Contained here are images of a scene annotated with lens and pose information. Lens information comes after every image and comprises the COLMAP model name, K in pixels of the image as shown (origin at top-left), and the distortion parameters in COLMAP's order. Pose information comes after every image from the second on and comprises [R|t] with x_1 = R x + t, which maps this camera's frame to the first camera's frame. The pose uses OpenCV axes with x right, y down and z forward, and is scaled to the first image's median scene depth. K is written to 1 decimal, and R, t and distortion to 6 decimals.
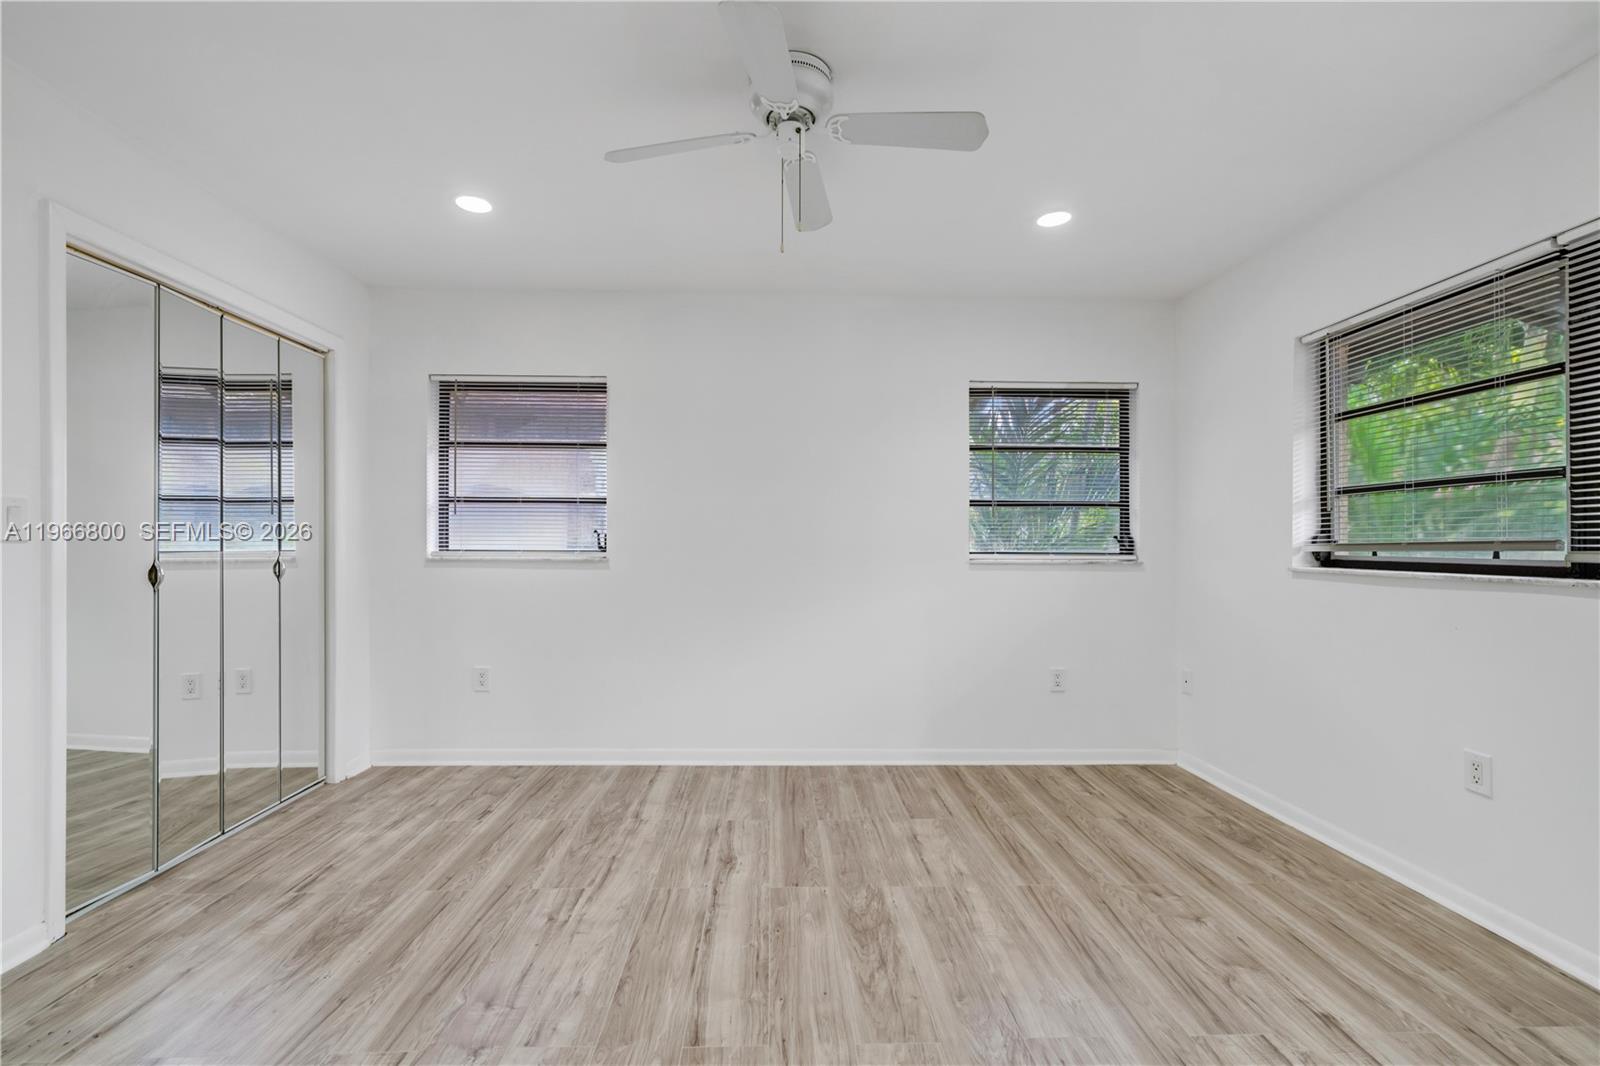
lens RADIAL K [[709.0, 0, 797.9], [0, 709.0, 562.2], [0, 0, 1]] dist [0.000642, 0.000233]
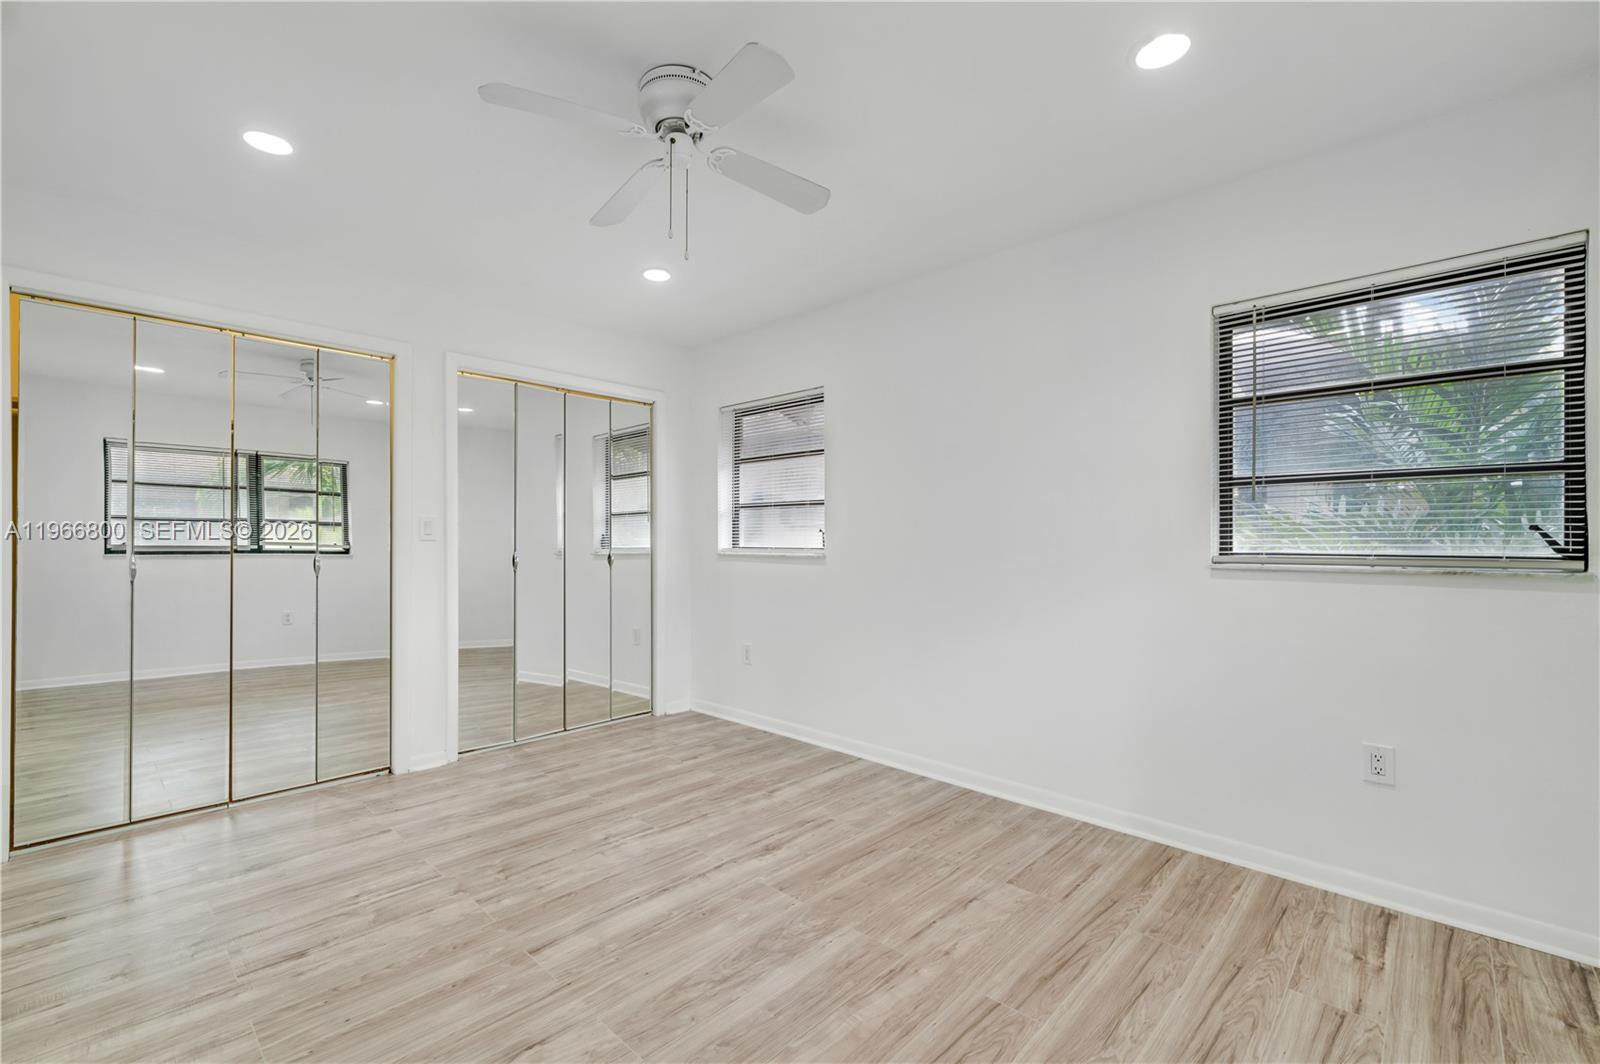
lens RADIAL K [[709.0, 0, 797.9], [0, 709.0, 561.2], [0, 0, 1]] dist [0.000642, 0.000233]
pose [[0.684234, 0.017751, -0.729047, 0.589540], [-0.016424, 0.999825, 0.008929, -0.006509], [0.729078, 0.005865, 0.684406, 0.279731]]
